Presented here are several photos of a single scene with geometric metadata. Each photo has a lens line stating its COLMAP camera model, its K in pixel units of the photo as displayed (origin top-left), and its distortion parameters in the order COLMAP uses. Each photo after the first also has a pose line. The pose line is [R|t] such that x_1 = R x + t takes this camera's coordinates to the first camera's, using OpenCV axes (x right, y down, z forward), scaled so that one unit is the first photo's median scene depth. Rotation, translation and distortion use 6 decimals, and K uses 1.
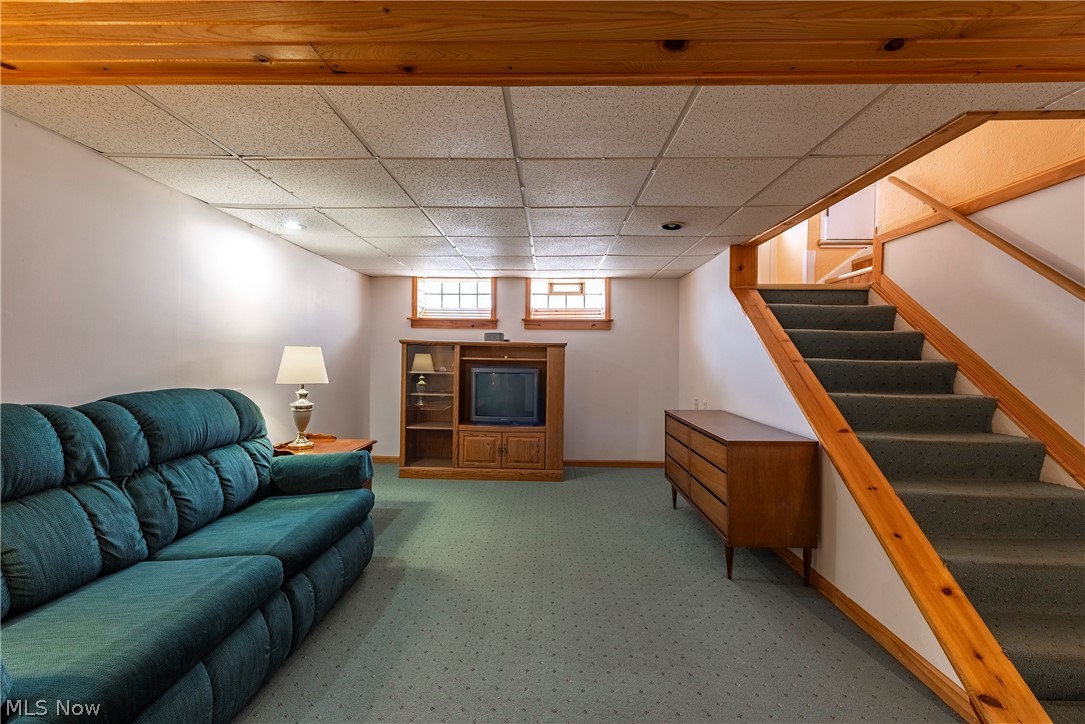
lens RADIAL K [[445.9, 0, 539.9], [0, 445.9, 360.7], [0, 0, 1]] dist [0.003189, -0.000278]
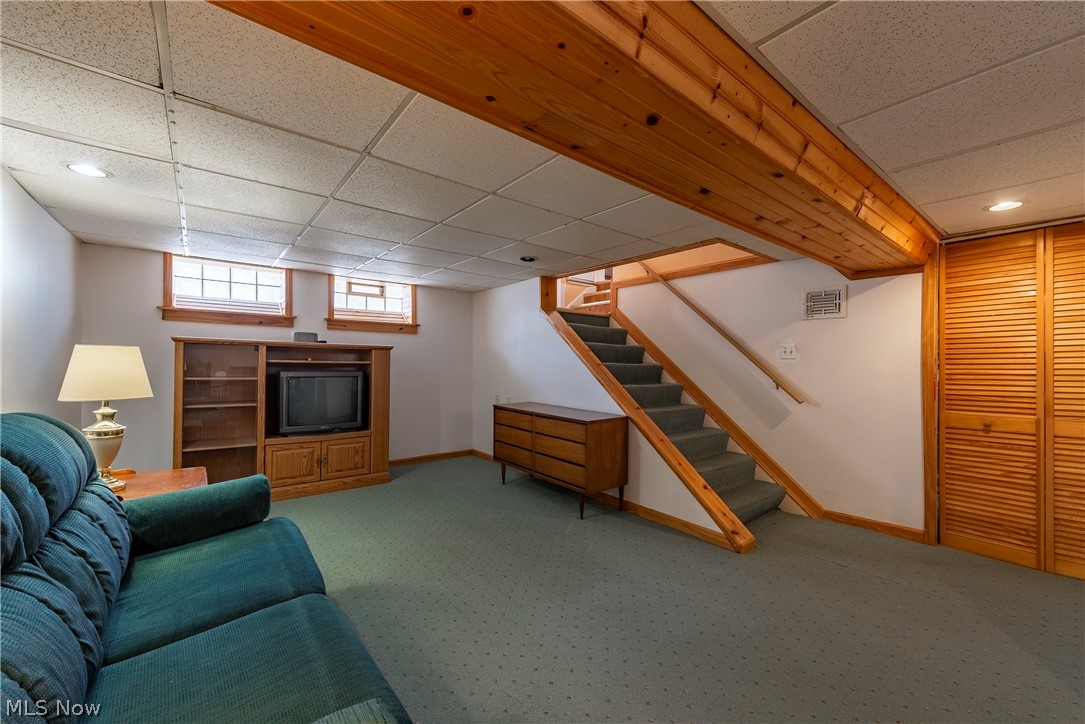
lens RADIAL K [[428.1, 0, 544.5], [0, 428.1, 362.4], [0, 0, 1]] dist [0.014177, -0.004160]
pose [[0.759019, -0.000409, 0.651069, -0.357104], [-0.002100, 0.999993, 0.003076, -0.007535], [-0.651066, -0.003702, 0.759012, 0.030725]]
